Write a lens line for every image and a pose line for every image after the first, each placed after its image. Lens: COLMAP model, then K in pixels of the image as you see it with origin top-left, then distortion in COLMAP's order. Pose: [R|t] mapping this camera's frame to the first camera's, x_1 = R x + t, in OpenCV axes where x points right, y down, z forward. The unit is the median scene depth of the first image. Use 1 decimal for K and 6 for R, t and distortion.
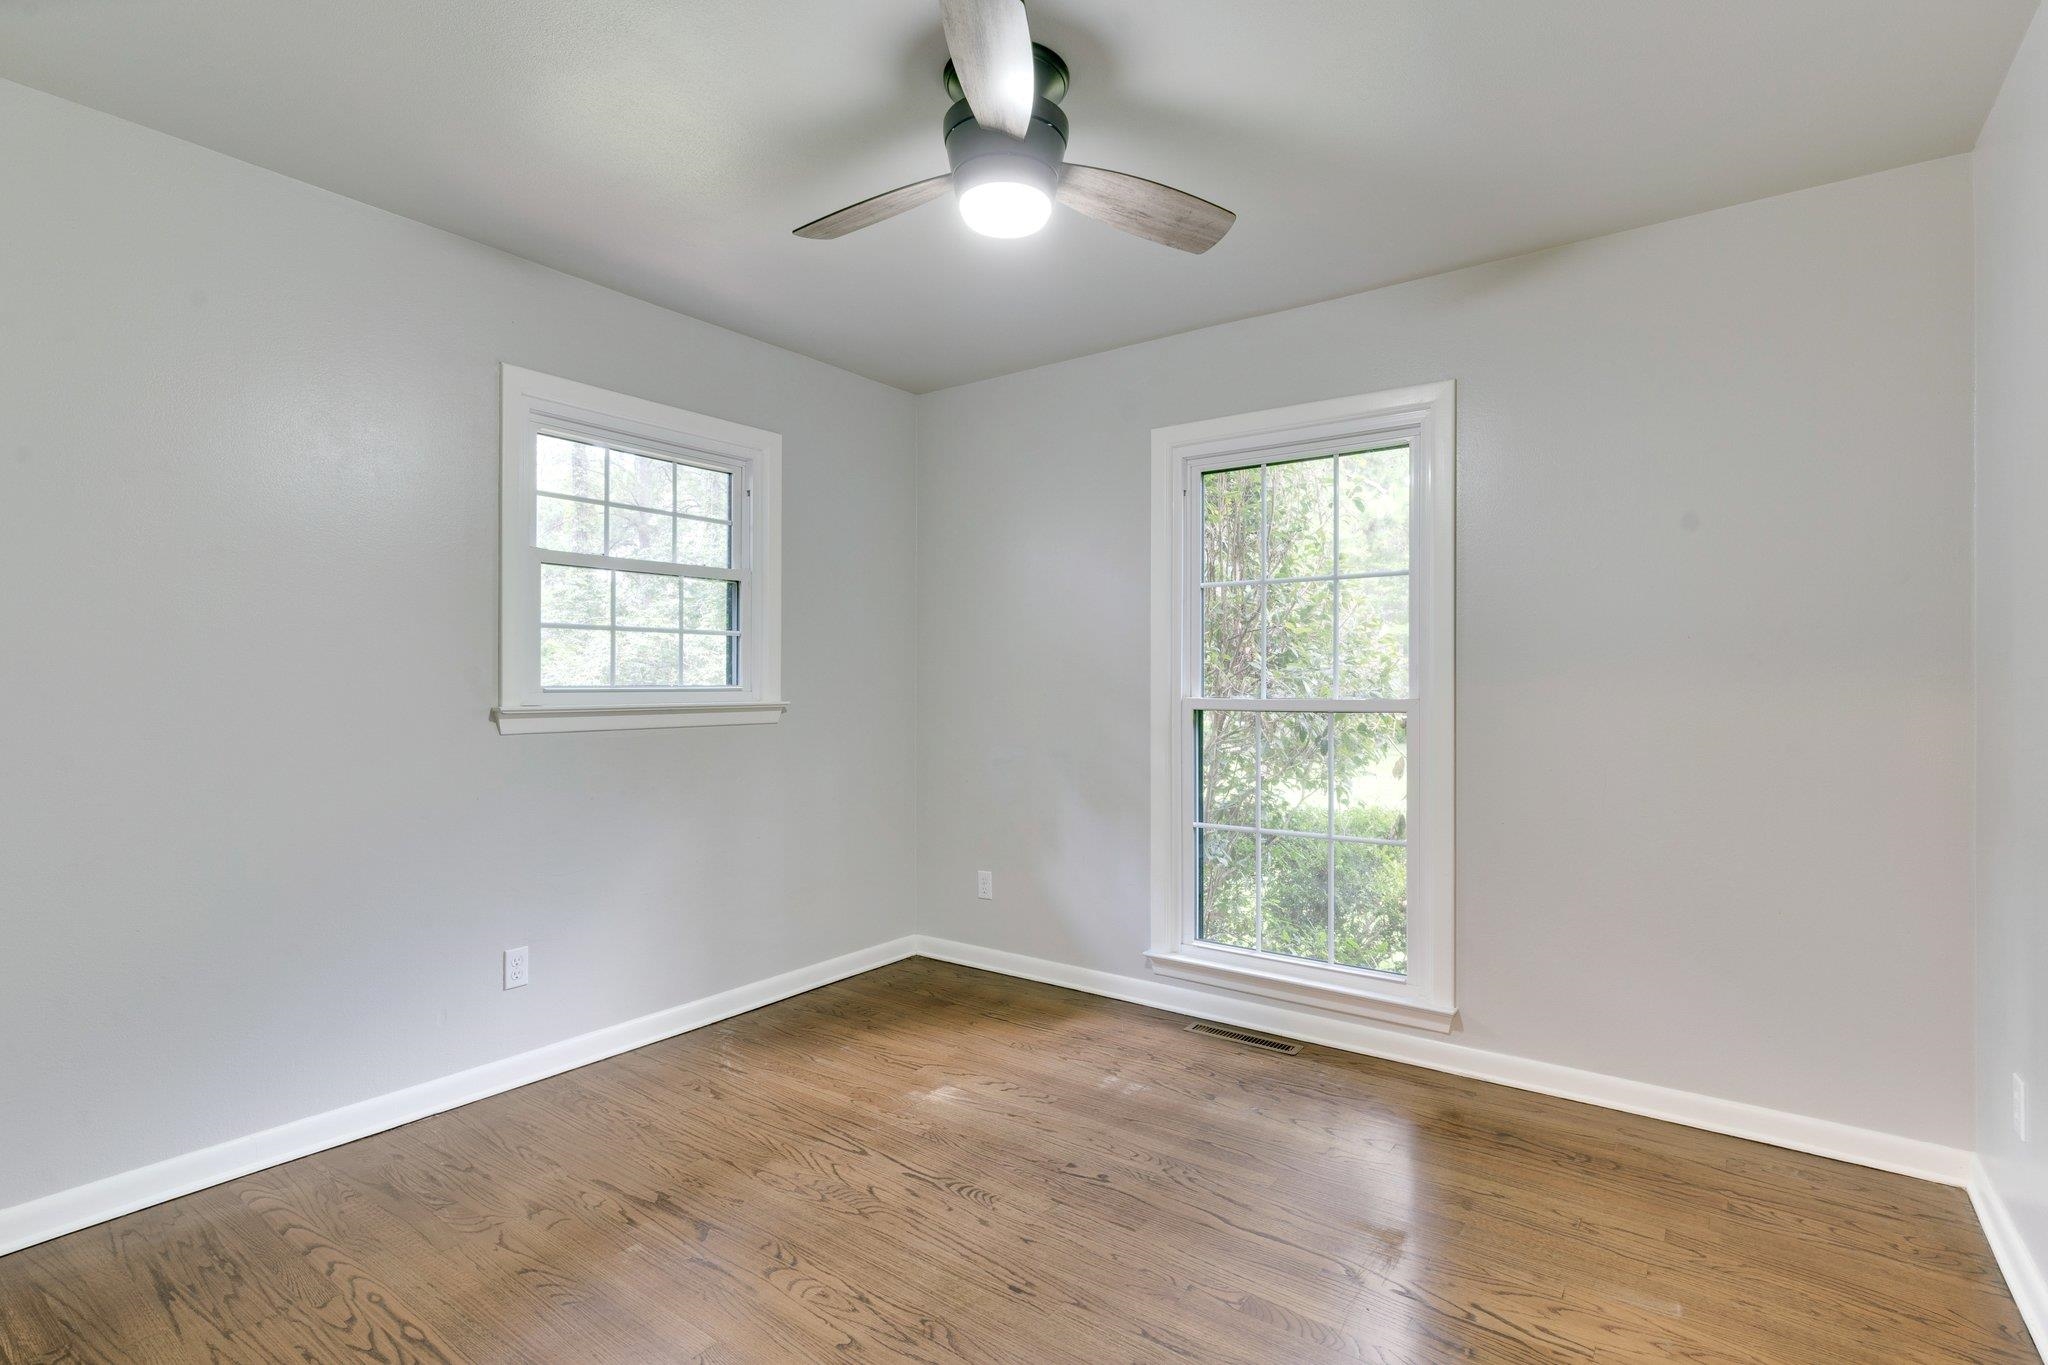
lens RADIAL K [[983.7, 0, 1023.7], [0, 983.7, 676.7], [0, 0, 1]] dist [0.000921, 0.000543]
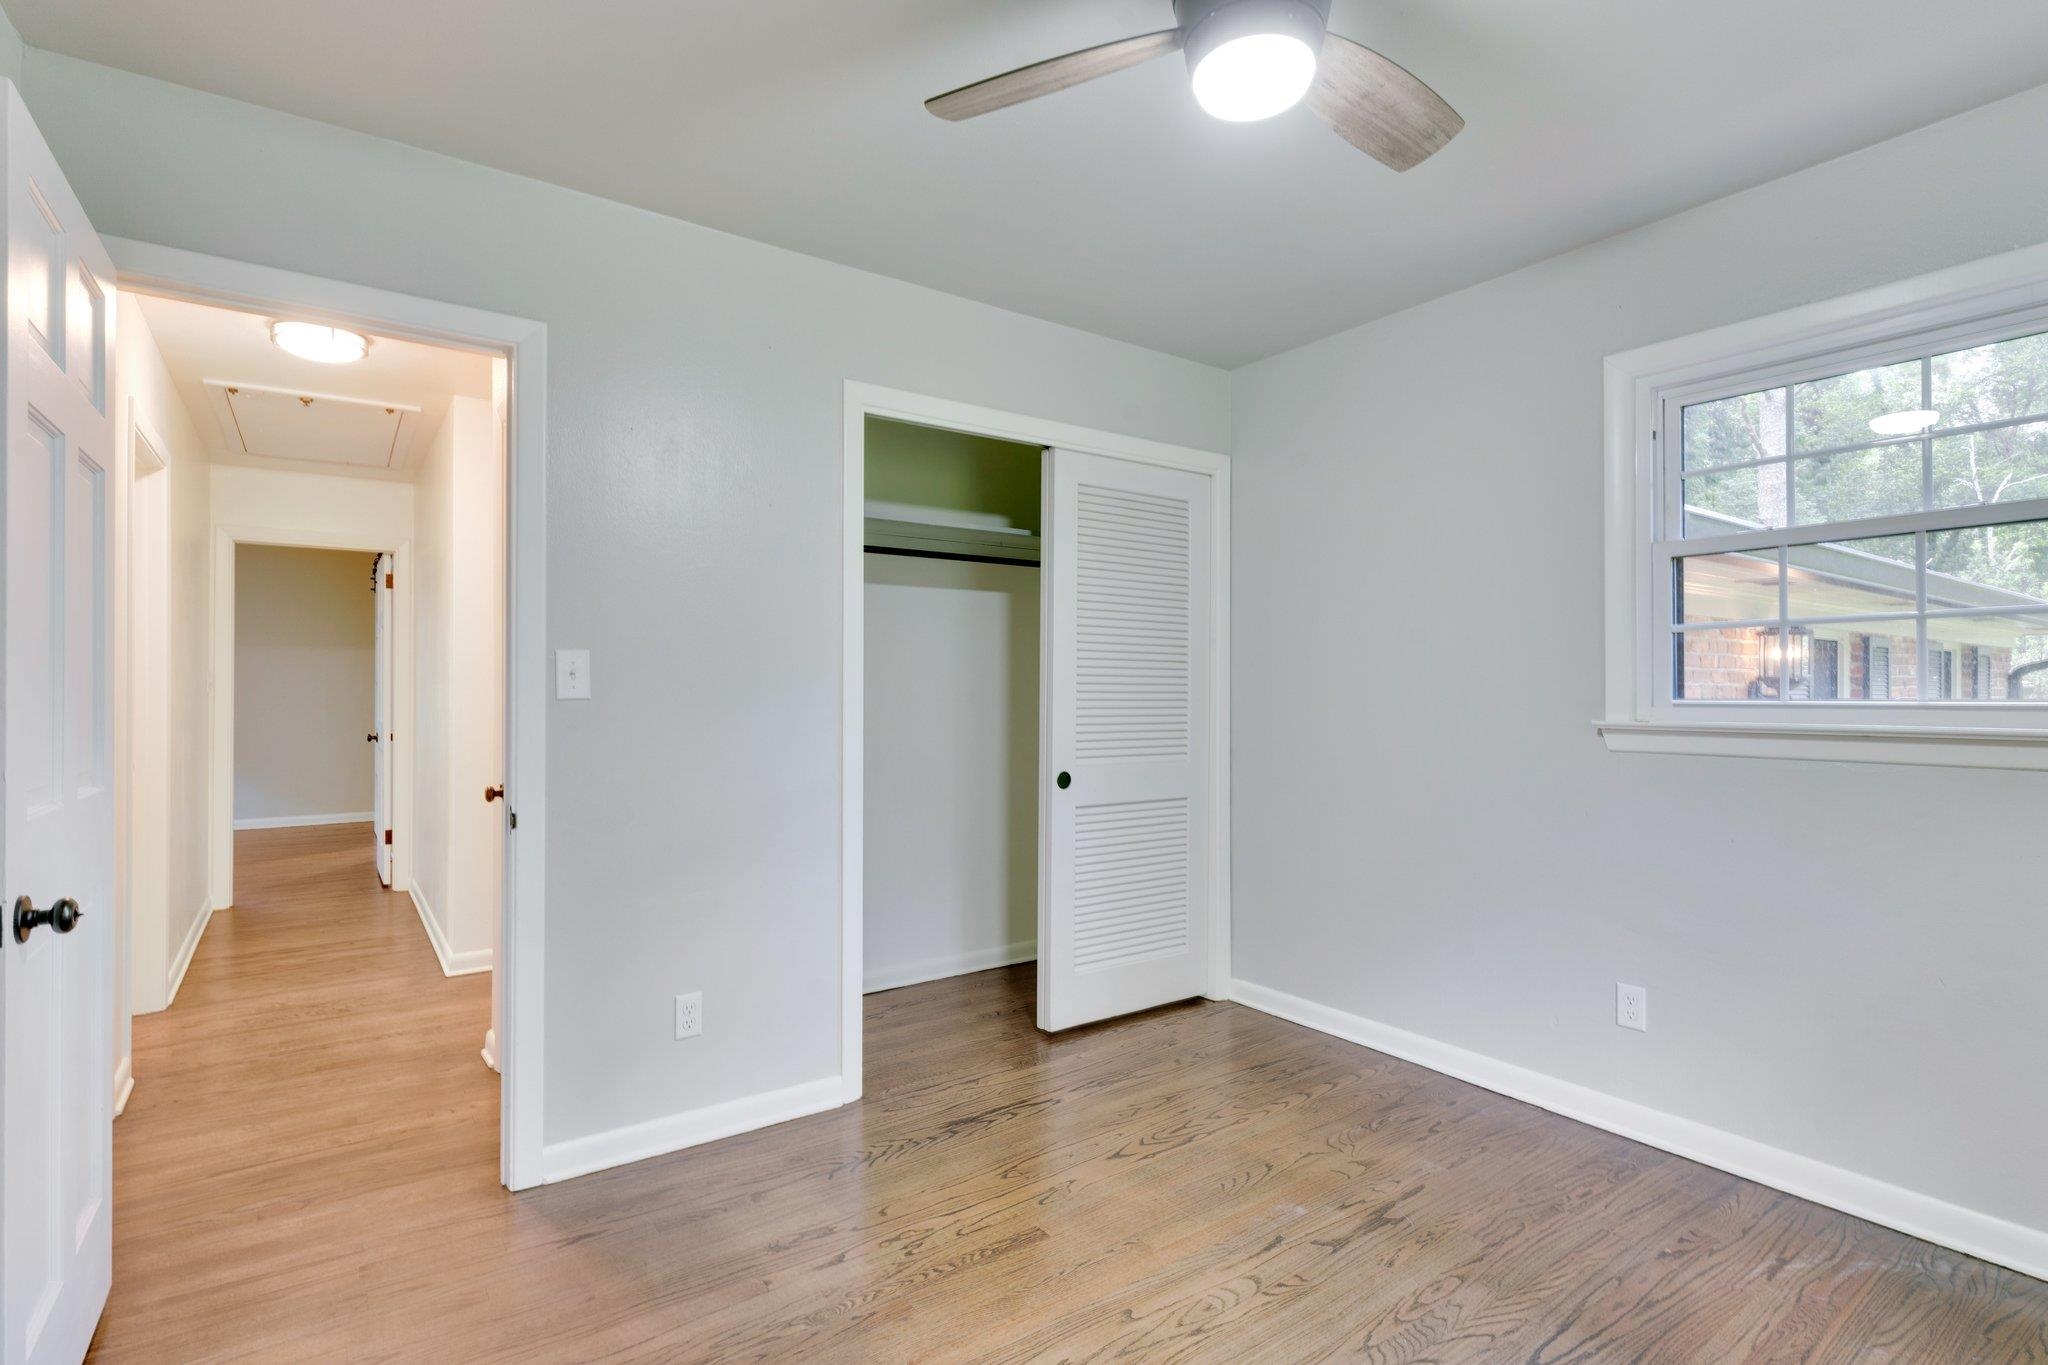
lens RADIAL K [[983.7, 0, 1017.2], [0, 983.7, 681.0], [0, 0, 1]] dist [0.000921, 0.000543]
pose [[-0.316401, -0.013797, -0.948525, 0.550775], [0.002764, 0.999877, -0.015466, 0.005617], [0.948622, -0.007515, -0.316323, 0.770130]]
